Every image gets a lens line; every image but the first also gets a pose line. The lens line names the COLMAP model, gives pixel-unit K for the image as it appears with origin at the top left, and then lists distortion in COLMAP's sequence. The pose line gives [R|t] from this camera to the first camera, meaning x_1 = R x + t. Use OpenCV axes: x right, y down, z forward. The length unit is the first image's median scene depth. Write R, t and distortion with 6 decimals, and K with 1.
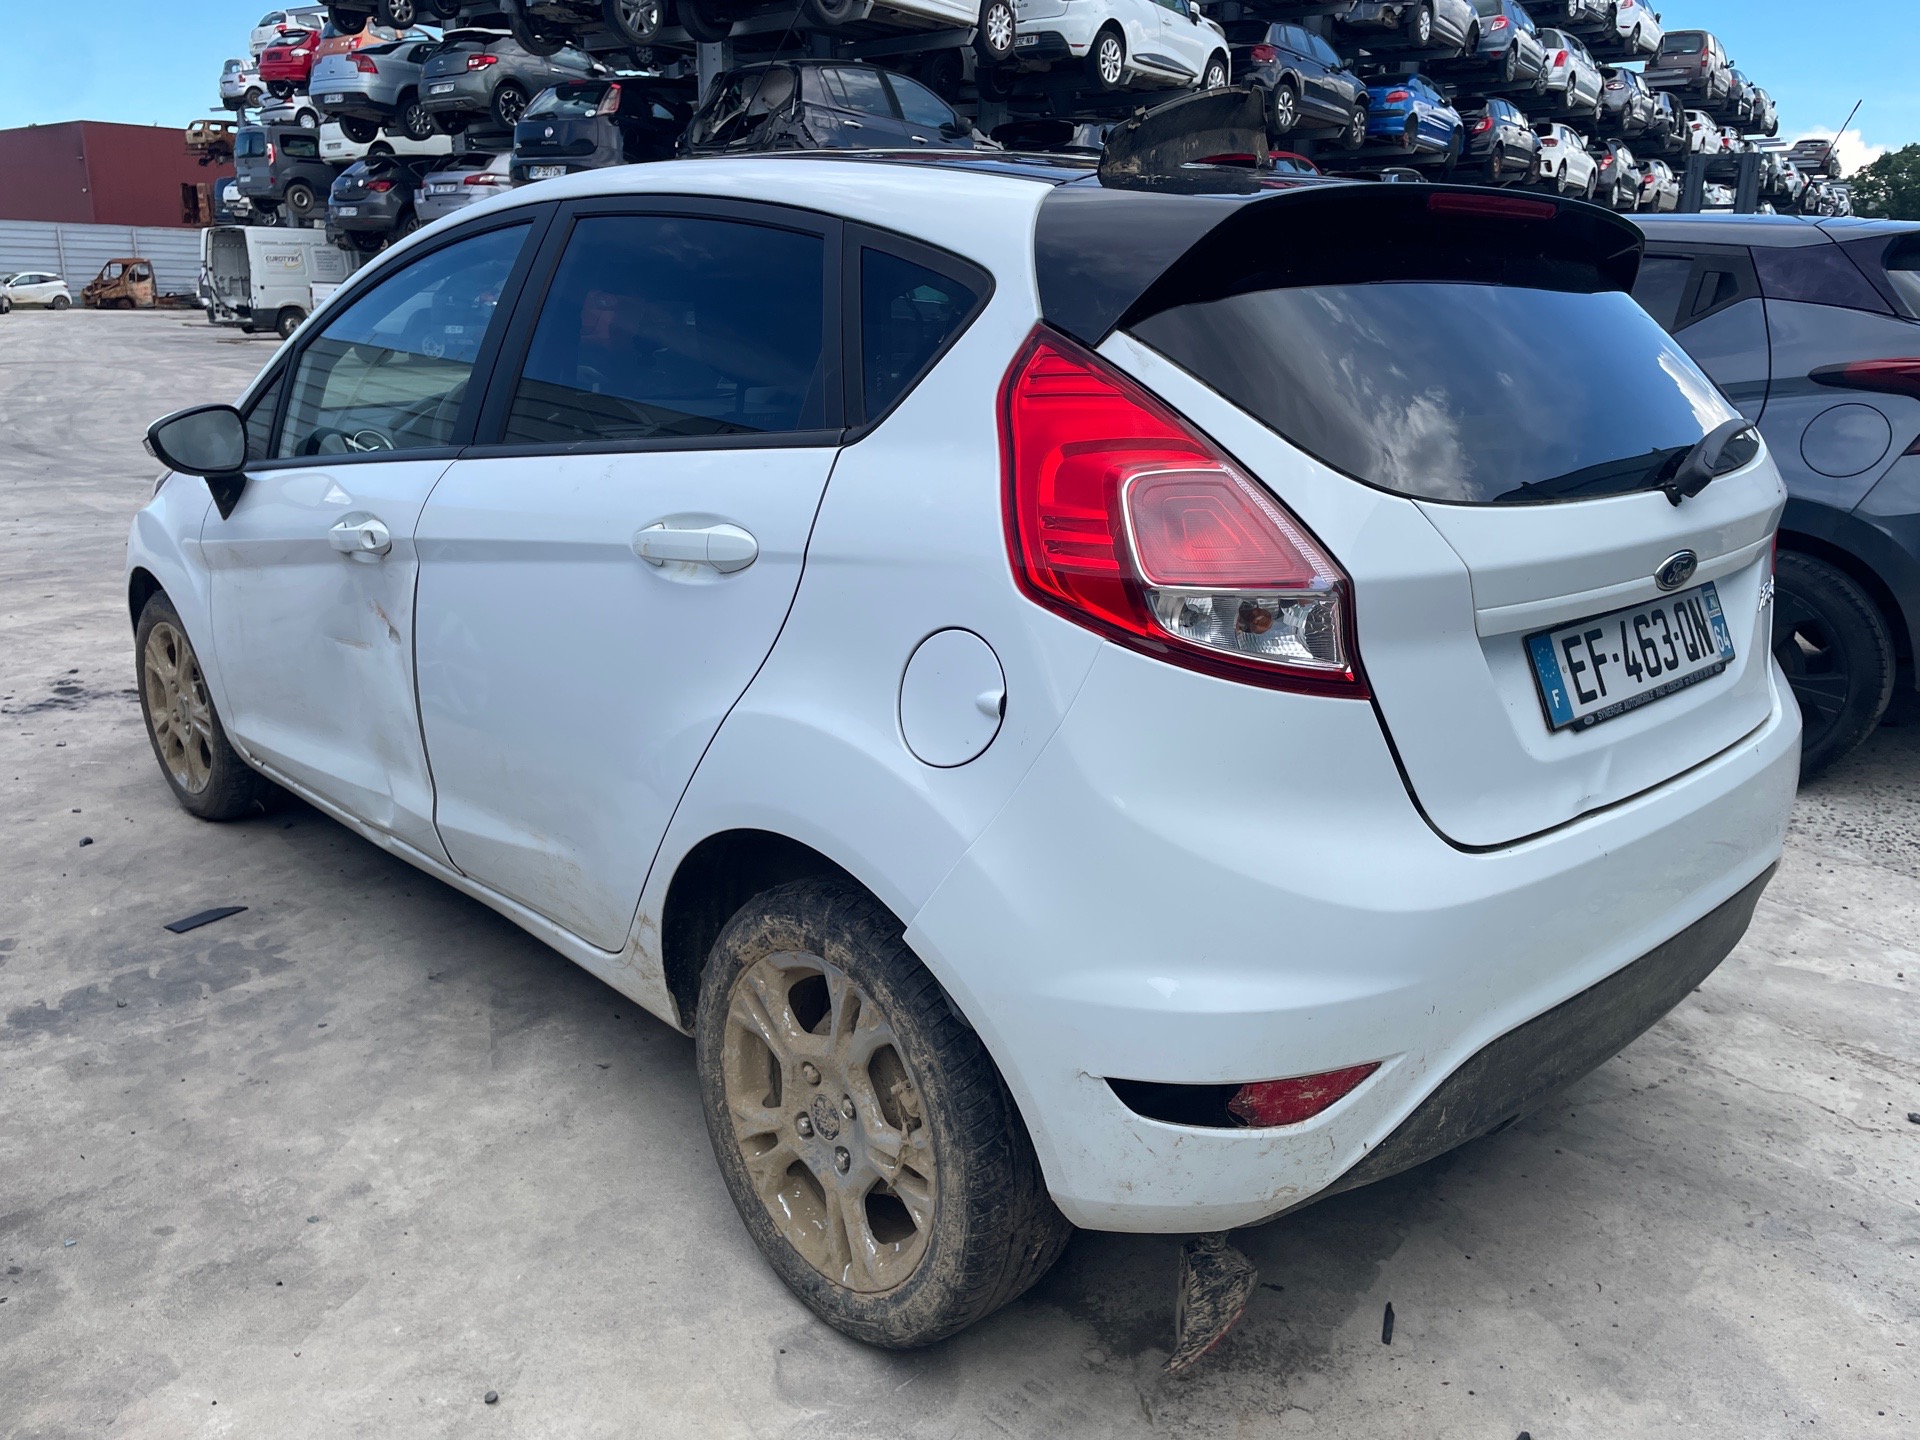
lens RADIAL K [[1455.1, 0, 970.8], [0, 1455.1, 708.4], [0, 0, 1]] dist [0.091623, -0.121960]
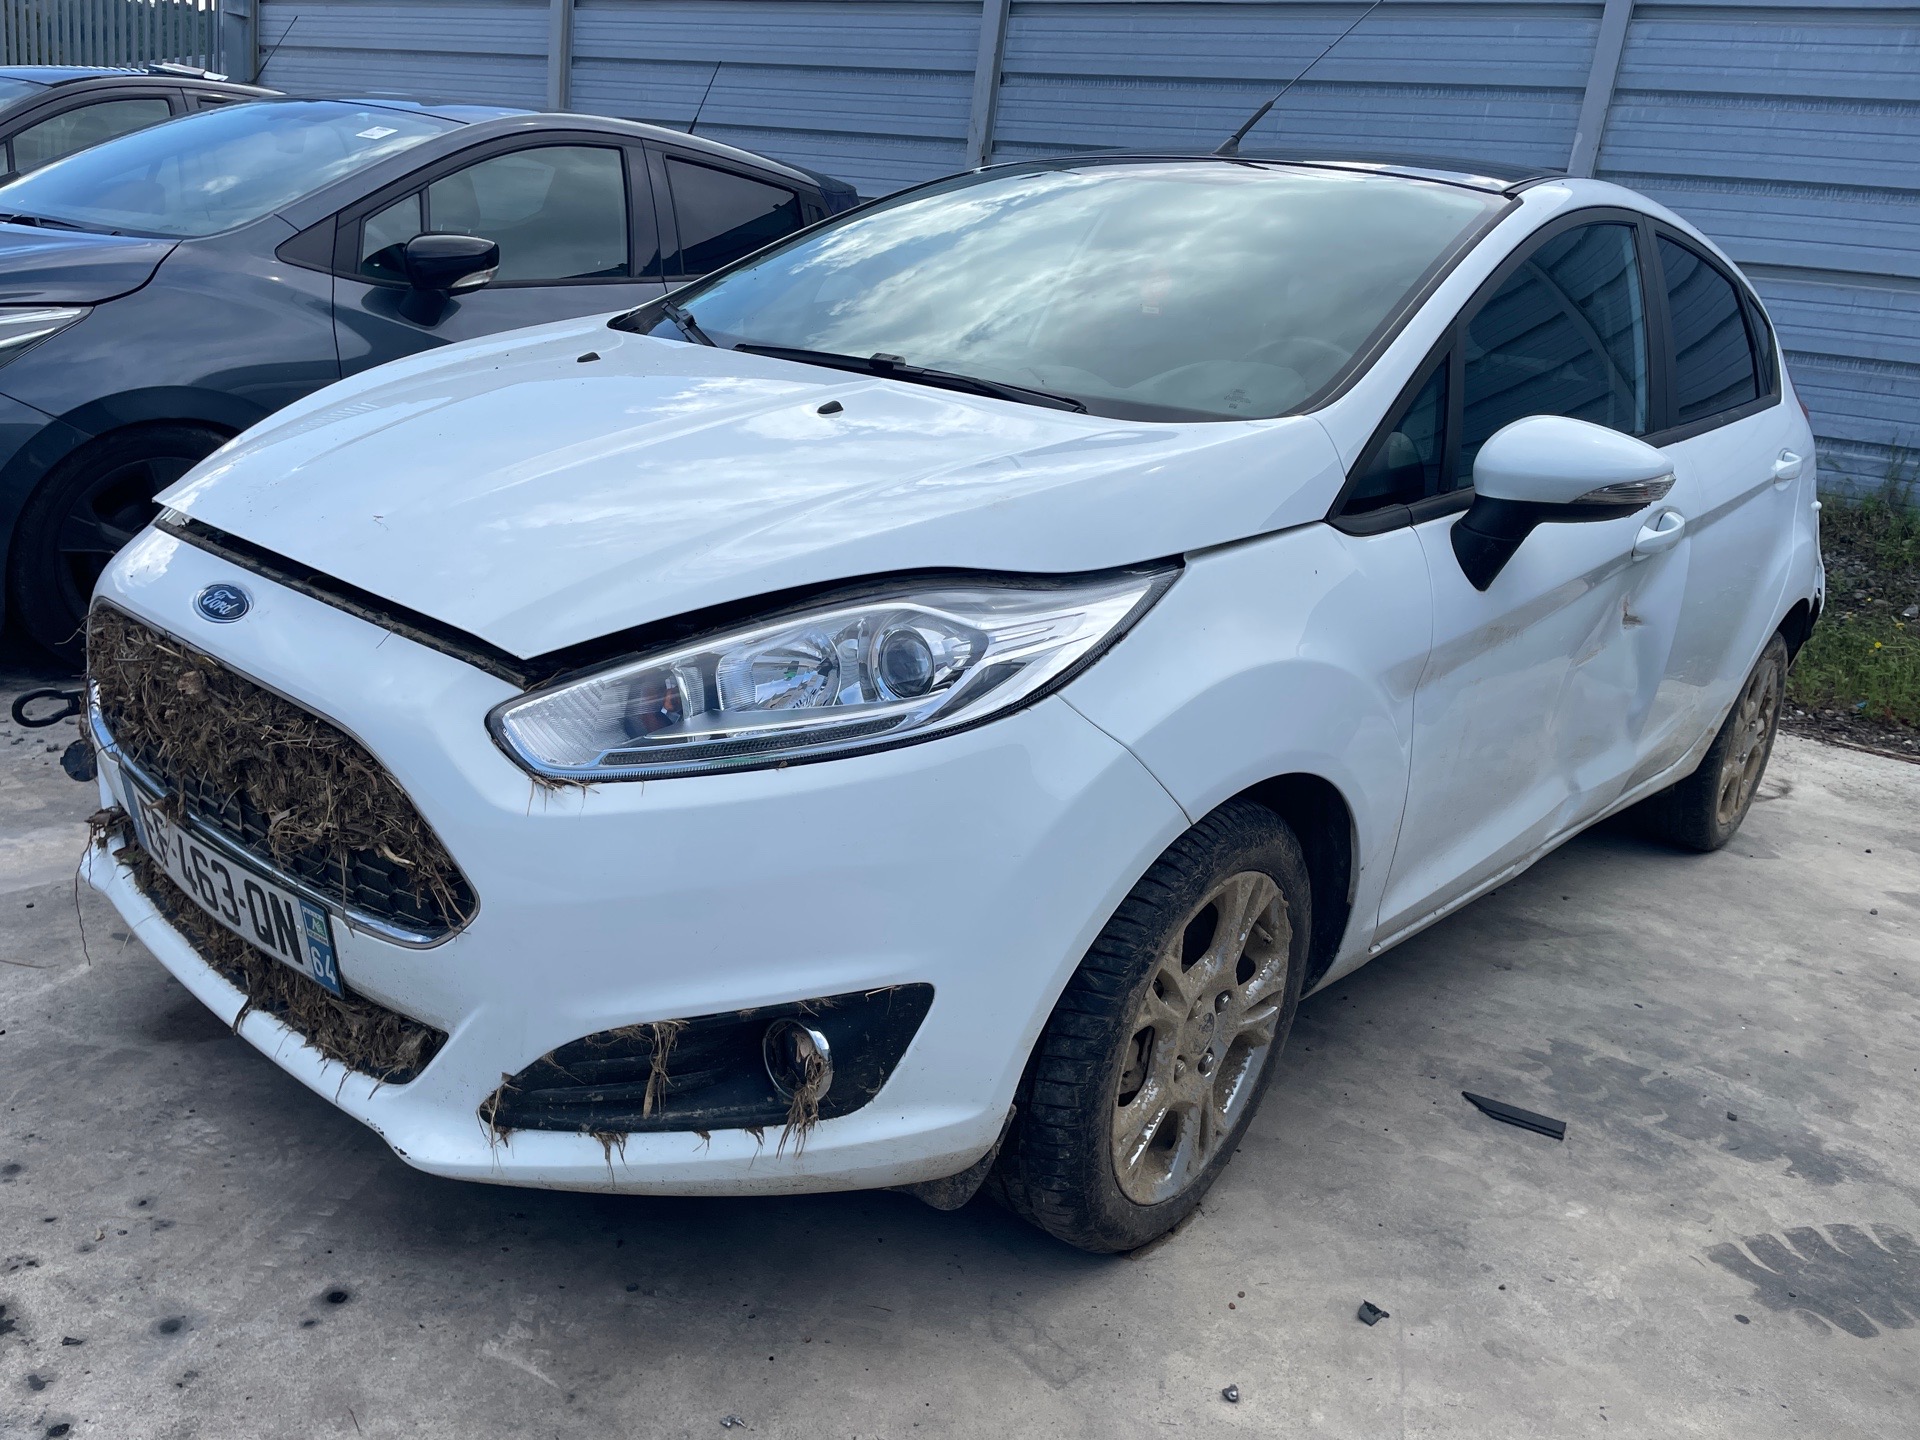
lens RADIAL K [[1453.1, 0, 965.6], [0, 1453.1, 720.9], [0, 0, 1]] dist [0.083329, -0.109045]
pose [[-0.096295, -0.302545, 0.948258, -1.743841], [0.135814, 0.939782, 0.313632, -0.481032], [-0.986044, 0.158987, -0.049406, 1.970282]]
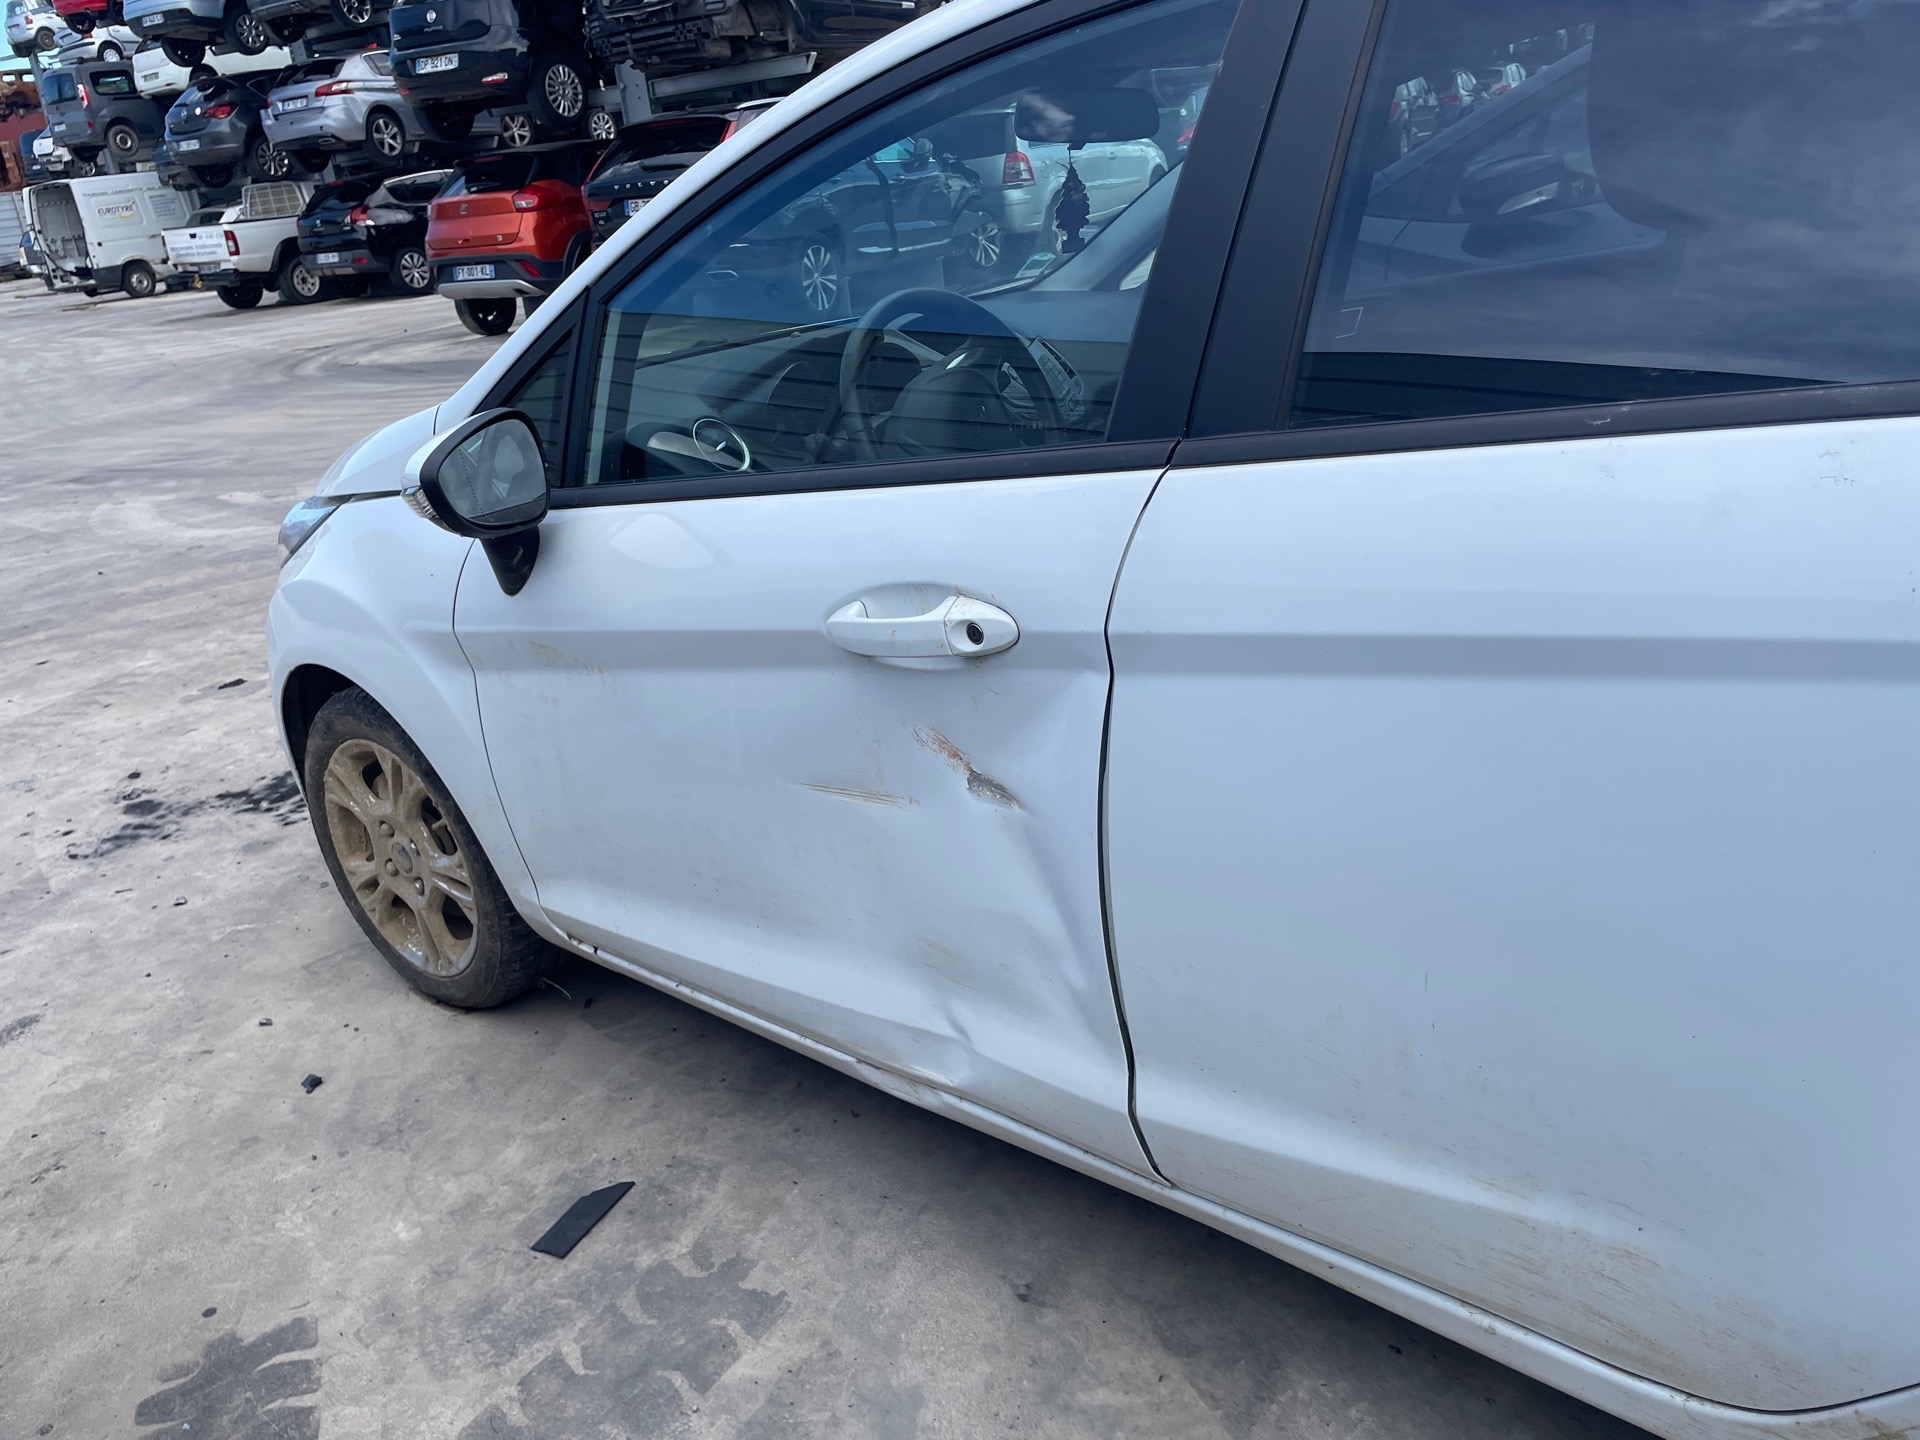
lens RADIAL K [[1453.4, 0, 948.9], [0, 1453.4, 703.7], [0, 0, 1]] dist [0.086093, -0.112328]
pose [[0.988801, -0.144049, 0.039029, -0.546552], [0.140148, 0.986126, 0.088964, -0.172111], [-0.051302, -0.082498, 0.995270, 0.581394]]
